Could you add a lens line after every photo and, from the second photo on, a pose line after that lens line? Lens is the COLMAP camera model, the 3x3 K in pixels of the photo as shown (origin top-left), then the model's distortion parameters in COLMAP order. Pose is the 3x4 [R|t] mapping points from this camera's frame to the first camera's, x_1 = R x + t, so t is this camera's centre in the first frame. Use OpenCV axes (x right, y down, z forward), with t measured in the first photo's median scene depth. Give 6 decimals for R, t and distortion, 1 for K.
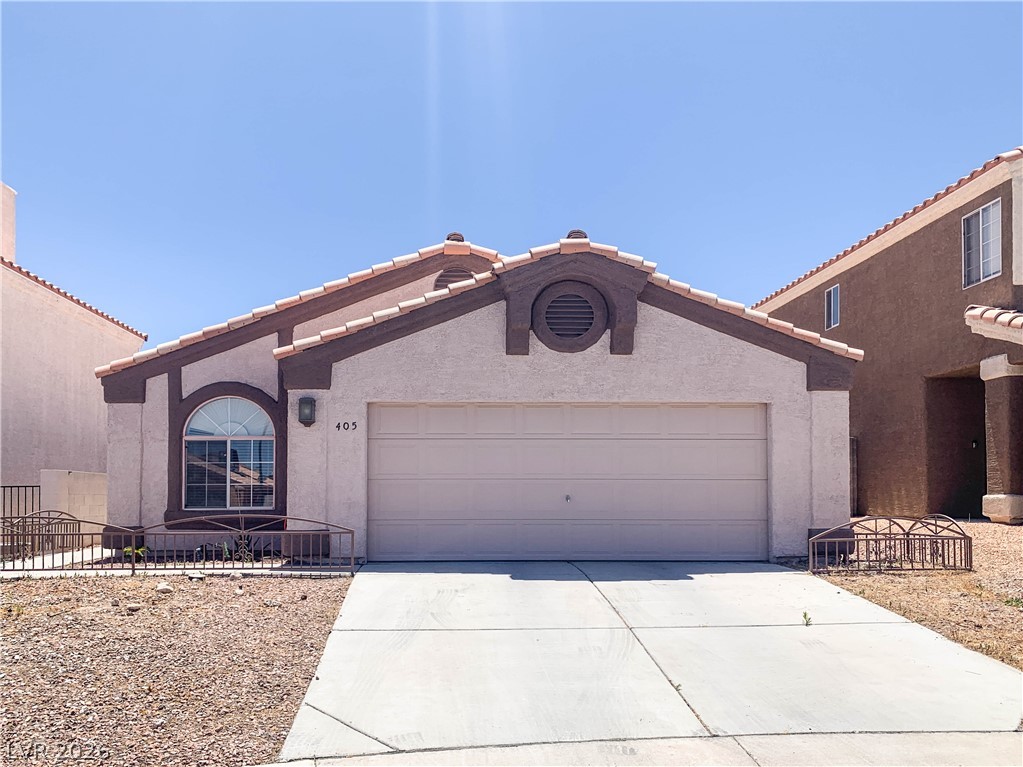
lens RADIAL K [[854.3, 0, 507.5], [0, 854.3, 386.5], [0, 0, 1]] dist [0.073791, -0.129055]
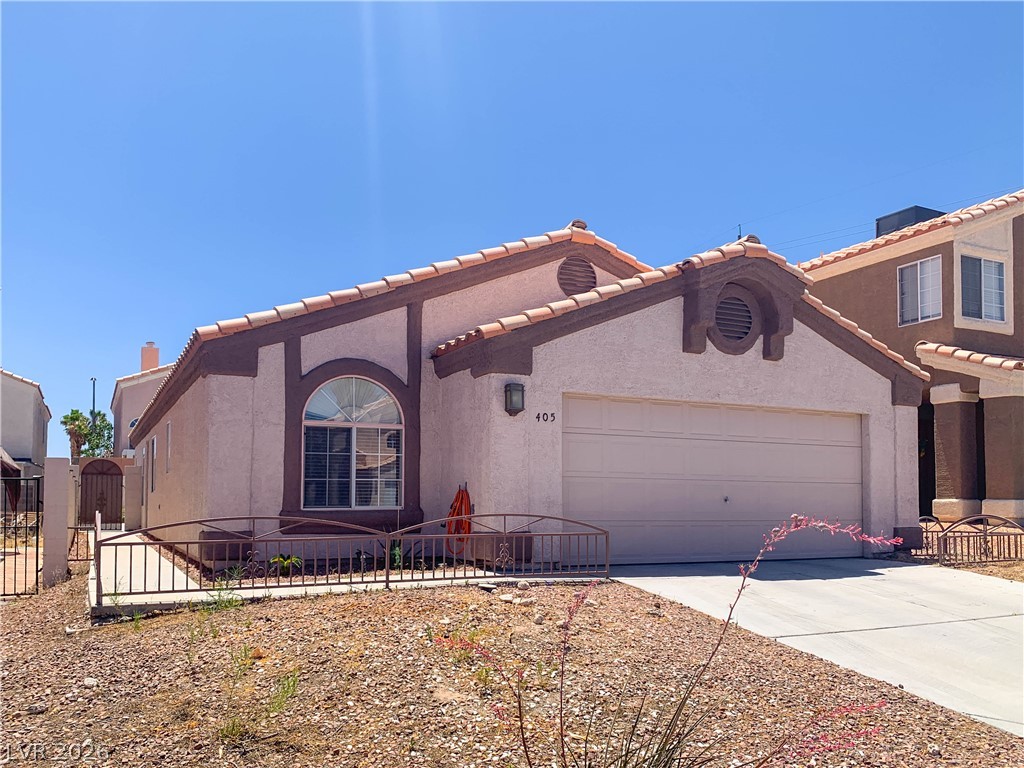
lens RADIAL K [[855.1, 0, 501.2], [0, 855.1, 383.0], [0, 0, 1]] dist [0.073791, -0.129055]
pose [[0.904396, 0.062672, 0.422066, -0.590129], [-0.055626, 0.998030, -0.029001, 0.037668], [-0.423053, 0.002750, 0.906101, 0.192450]]
